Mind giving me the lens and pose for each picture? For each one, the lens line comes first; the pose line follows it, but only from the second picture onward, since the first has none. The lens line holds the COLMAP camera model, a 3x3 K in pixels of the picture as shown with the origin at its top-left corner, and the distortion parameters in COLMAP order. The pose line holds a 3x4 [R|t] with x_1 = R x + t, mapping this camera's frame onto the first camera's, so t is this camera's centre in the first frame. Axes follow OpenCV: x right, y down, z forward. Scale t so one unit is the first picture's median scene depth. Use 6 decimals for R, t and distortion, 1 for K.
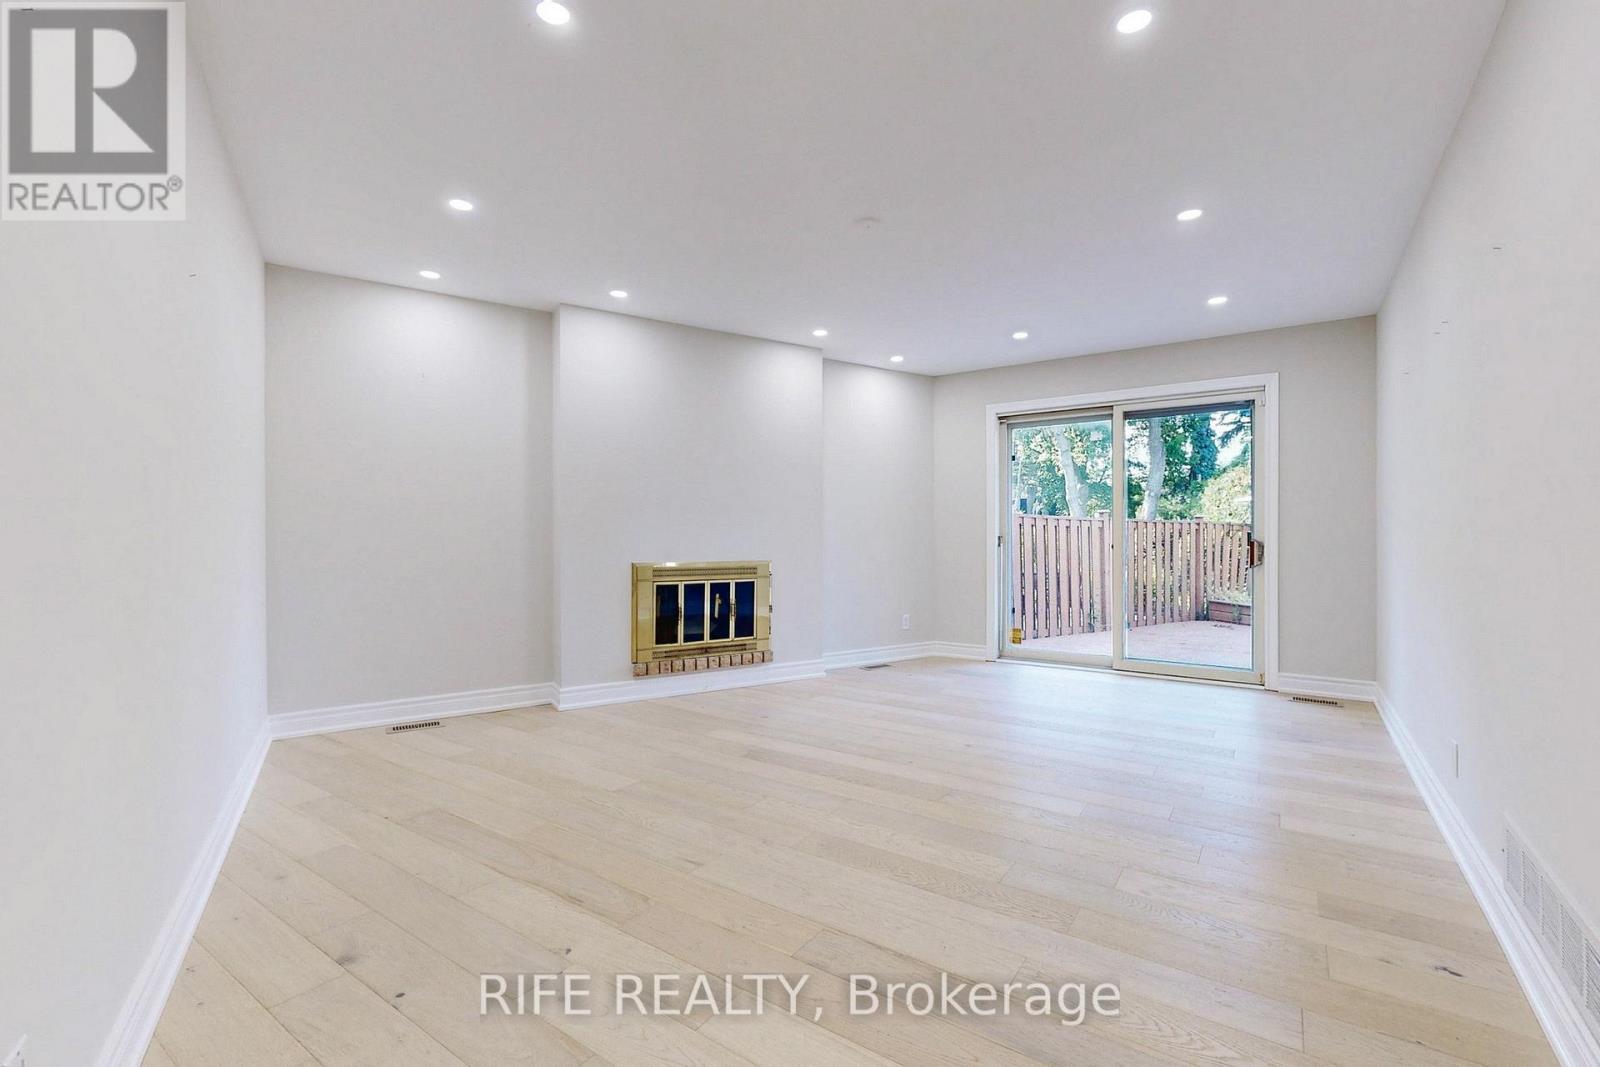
lens RADIAL K [[689.7, 0, 800.0], [0, 689.7, 533.5], [0, 0, 1]] dist [0.000020, 0.000018]
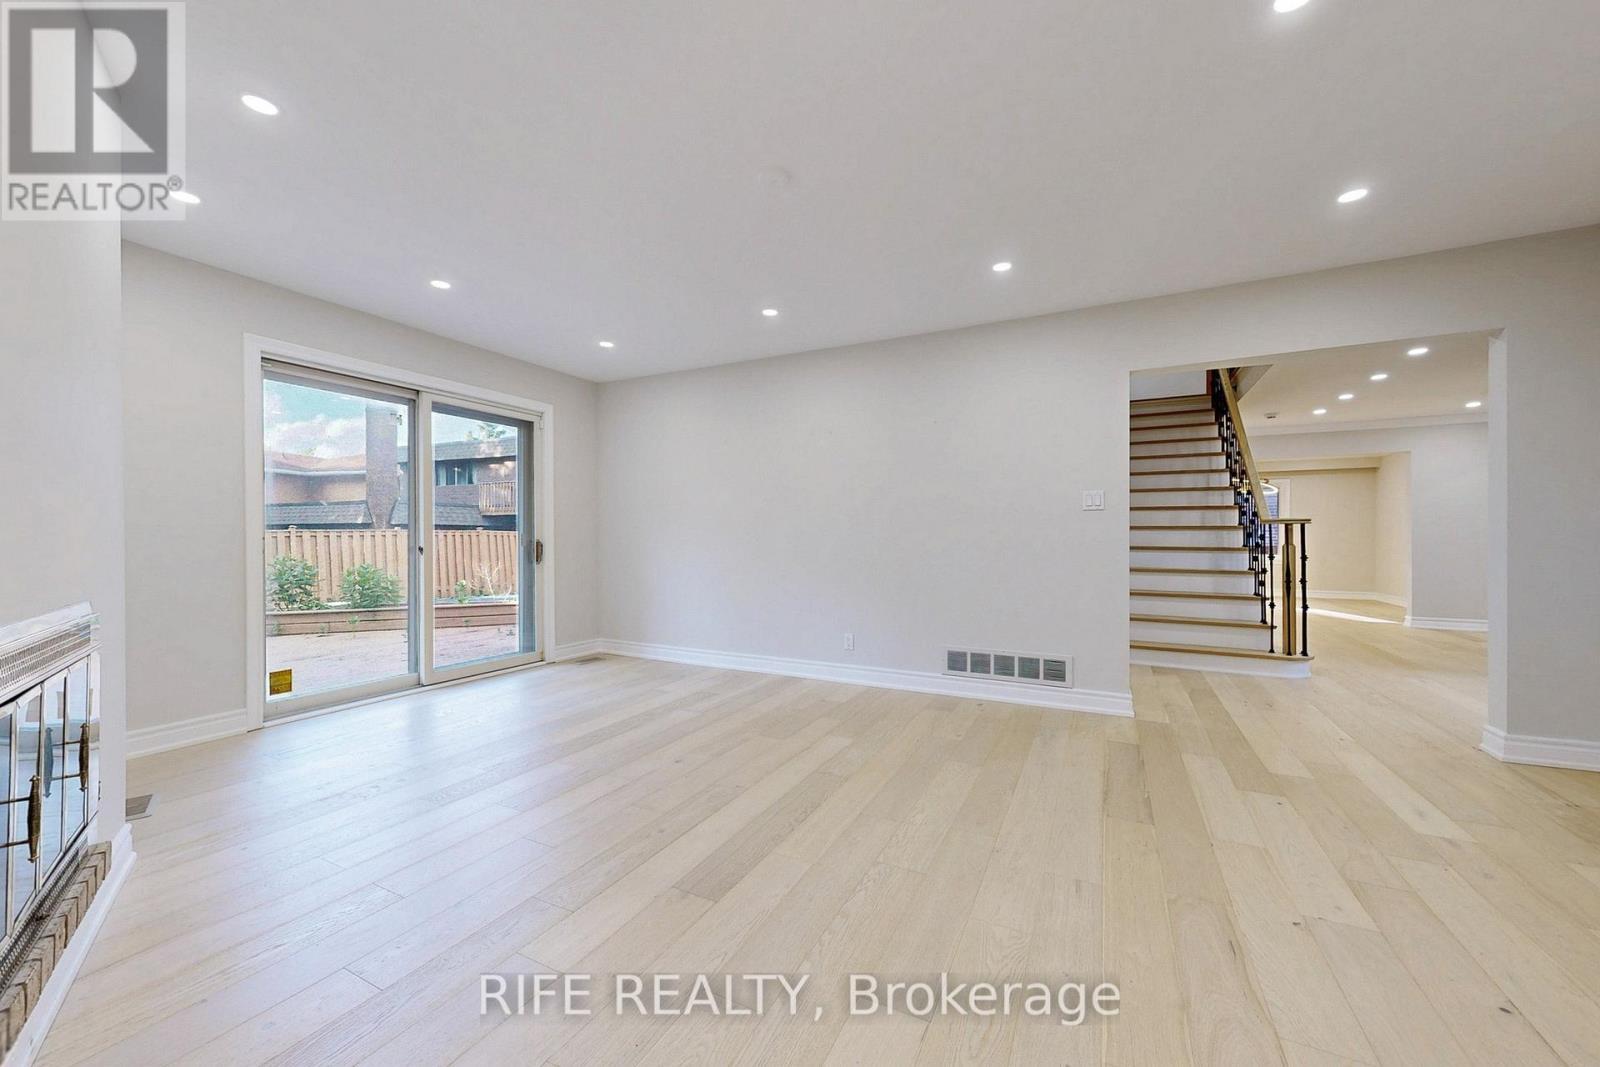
lens RADIAL K [[598.3, 0, 796.0], [0, 598.3, 537.6], [0, 0, 1]] dist [0.000912, 0.000073]
pose [[-0.120022, -0.003693, 0.992764, -0.439763], [-0.002299, 0.999991, 0.003442, 0.000257], [-0.992769, -0.001869, -0.120029, 0.710530]]
